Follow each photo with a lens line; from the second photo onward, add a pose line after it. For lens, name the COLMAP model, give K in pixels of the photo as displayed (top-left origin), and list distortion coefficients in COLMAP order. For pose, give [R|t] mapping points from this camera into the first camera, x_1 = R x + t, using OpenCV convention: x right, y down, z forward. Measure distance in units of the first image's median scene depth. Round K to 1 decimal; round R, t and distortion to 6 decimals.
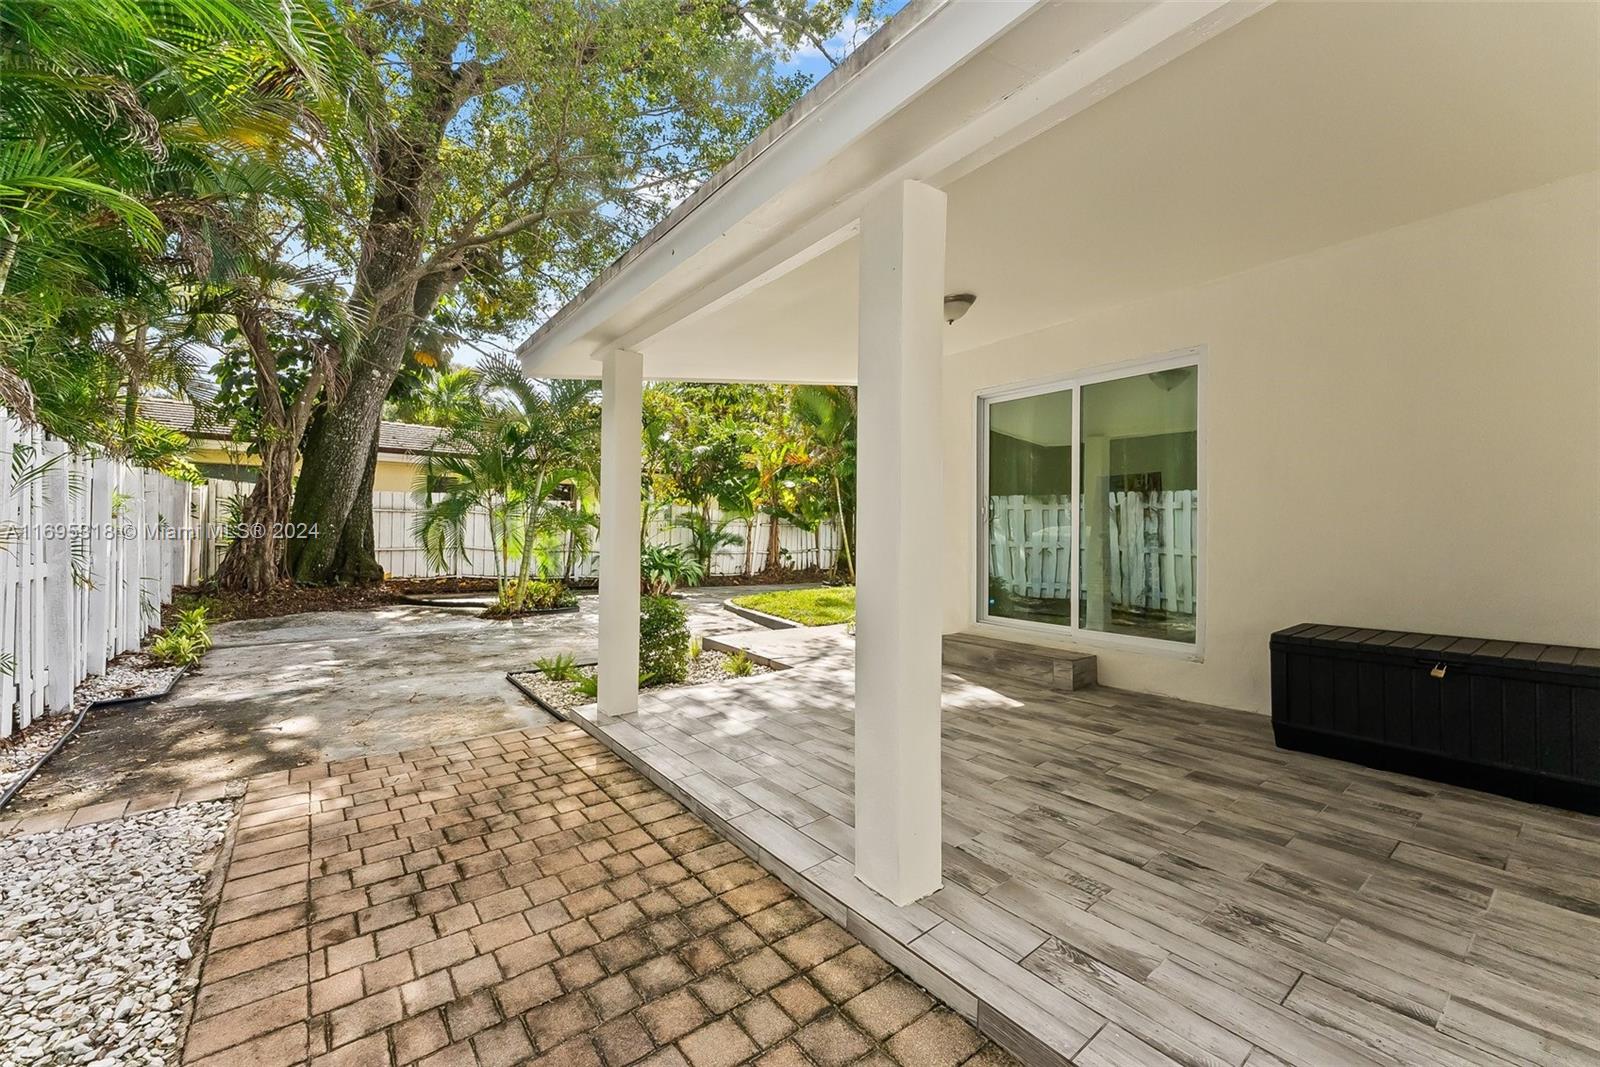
lens RADIAL K [[657.3, 0, 800.0], [0, 657.3, 533.5], [0, 0, 1]] dist [-0.001091, -0.000146]
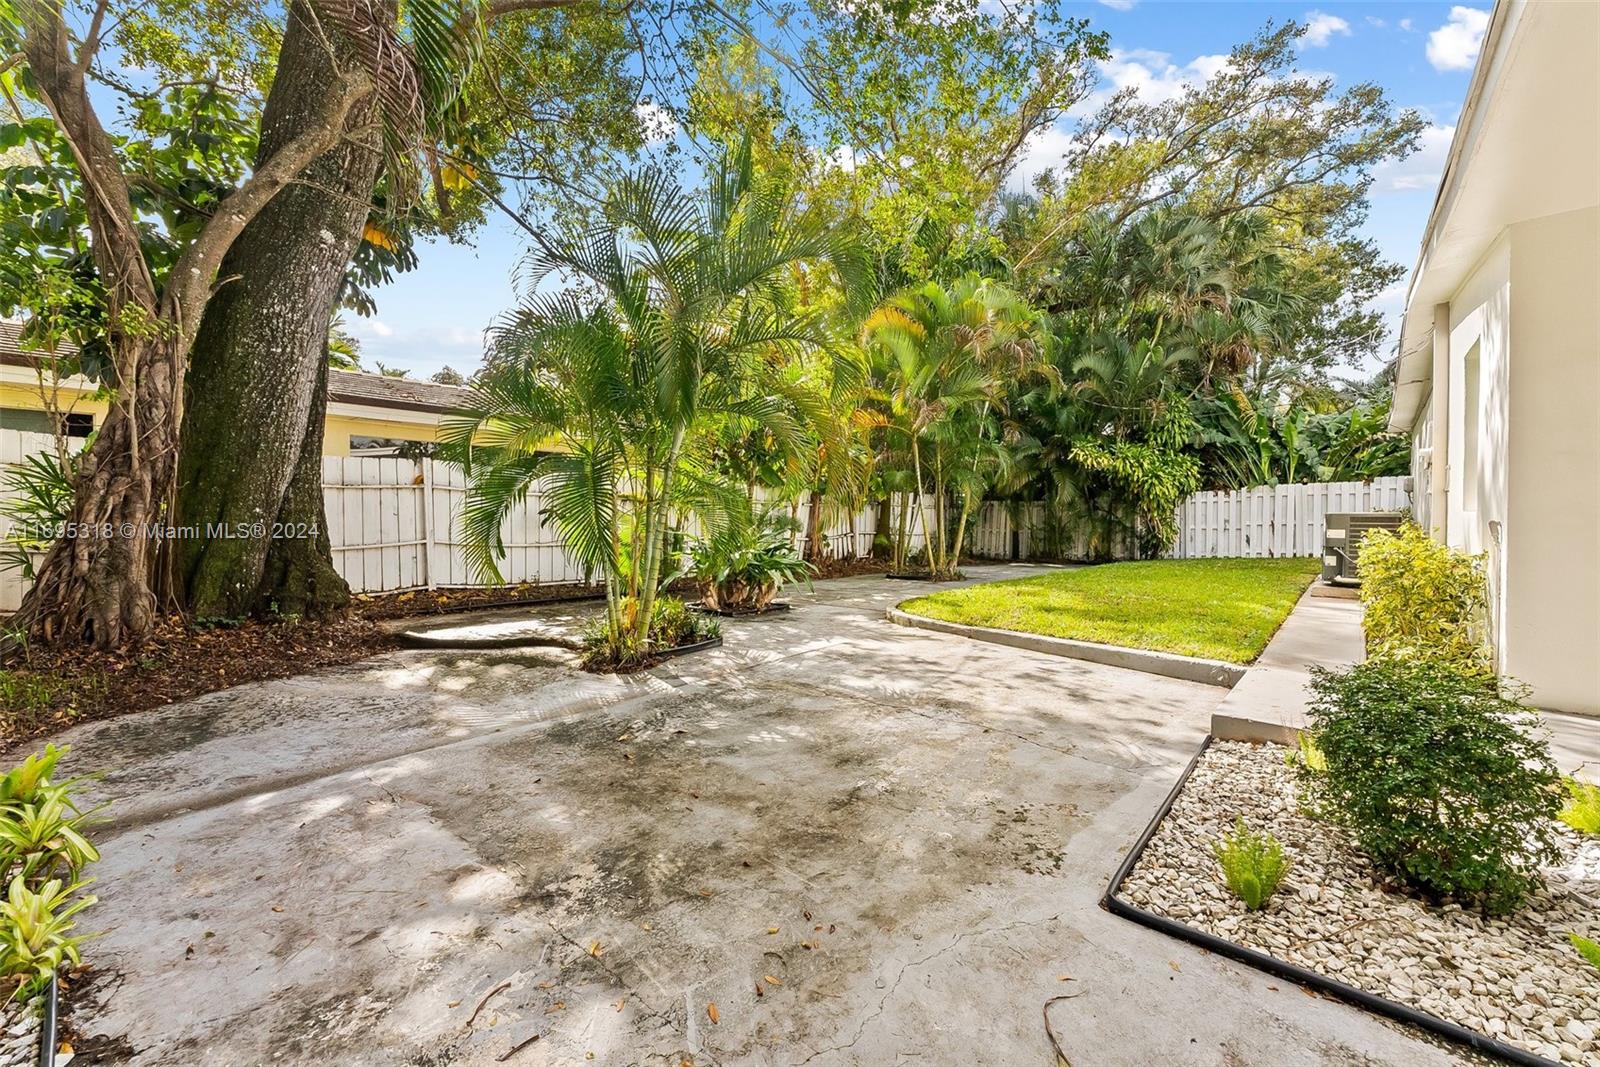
lens RADIAL K [[663.8, 0, 800.0], [0, 663.8, 533.5], [0, 0, 1]] dist [-0.000803, 0.000037]
pose [[0.980923, -0.019606, 0.193405, -0.409274], [0.014101, 0.999456, 0.029800, -0.003184], [-0.193884, -0.026504, 0.980666, 0.406815]]
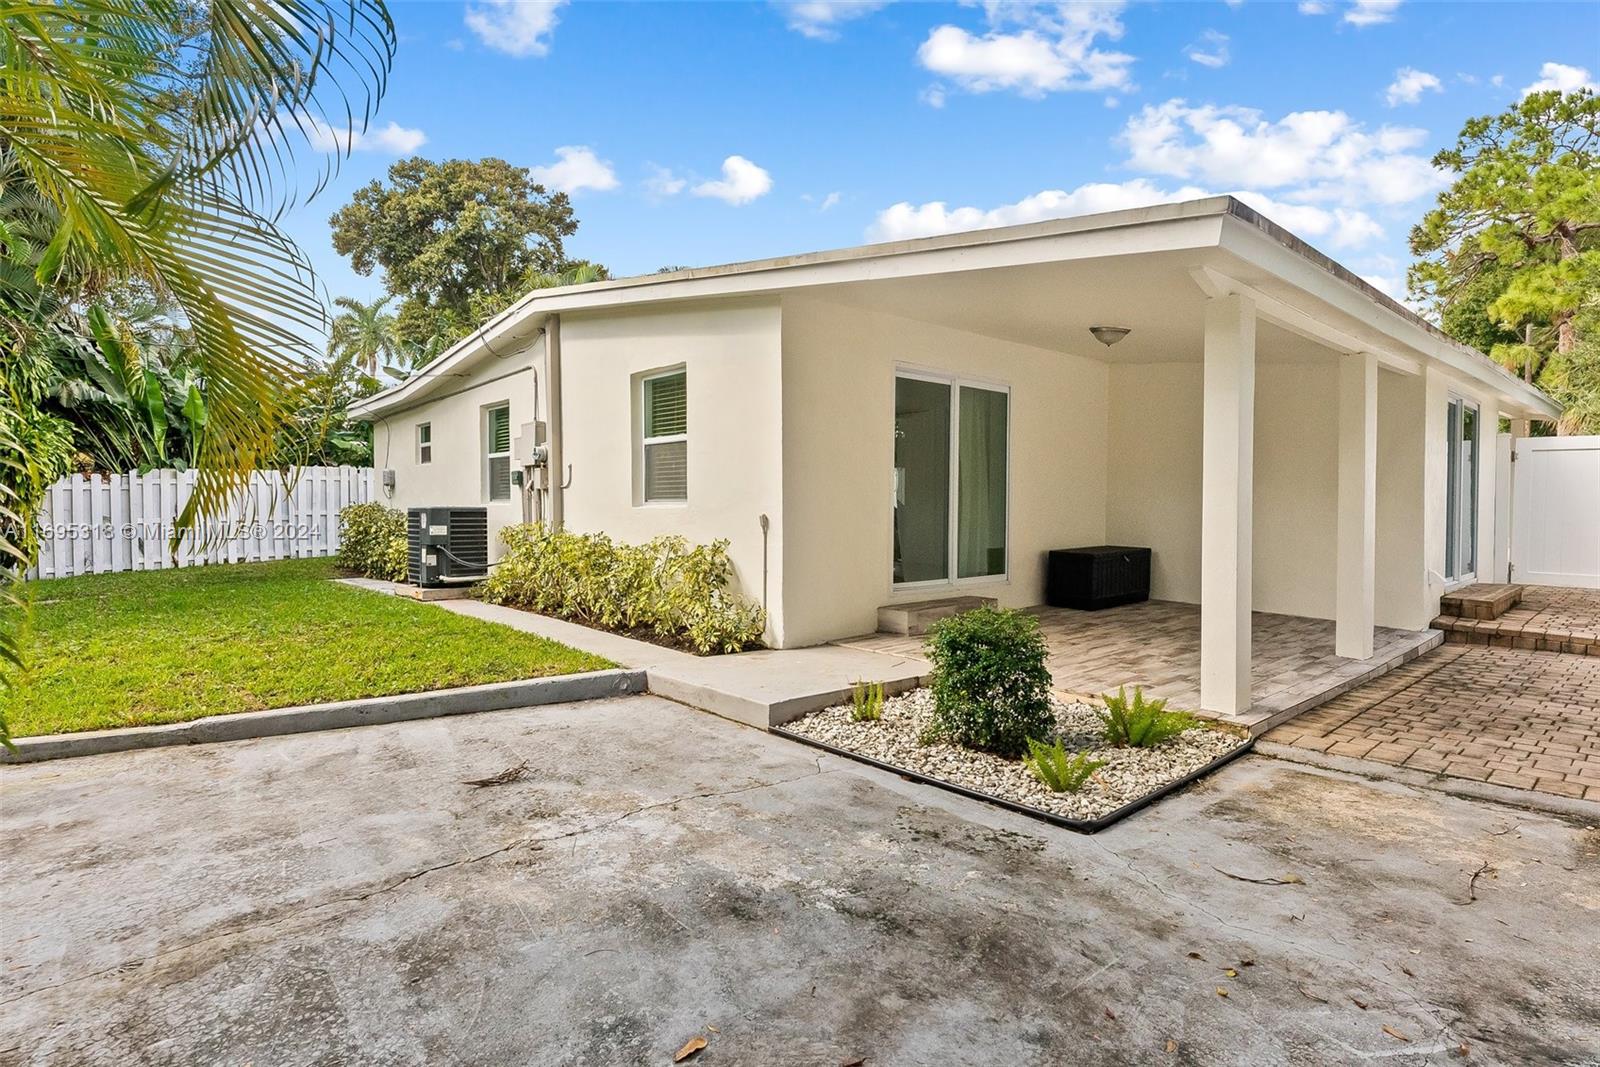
lens RADIAL K [[866.2, 0, 800.0], [0, 866.2, 533.5], [0, 0, 1]] dist [0.005052, 0.001567]
pose [[-0.117443, -0.041687, 0.992204, -0.591124], [-0.000421, 0.999121, 0.041927, -0.006131], [-0.993079, 0.004507, -0.117358, 0.744338]]
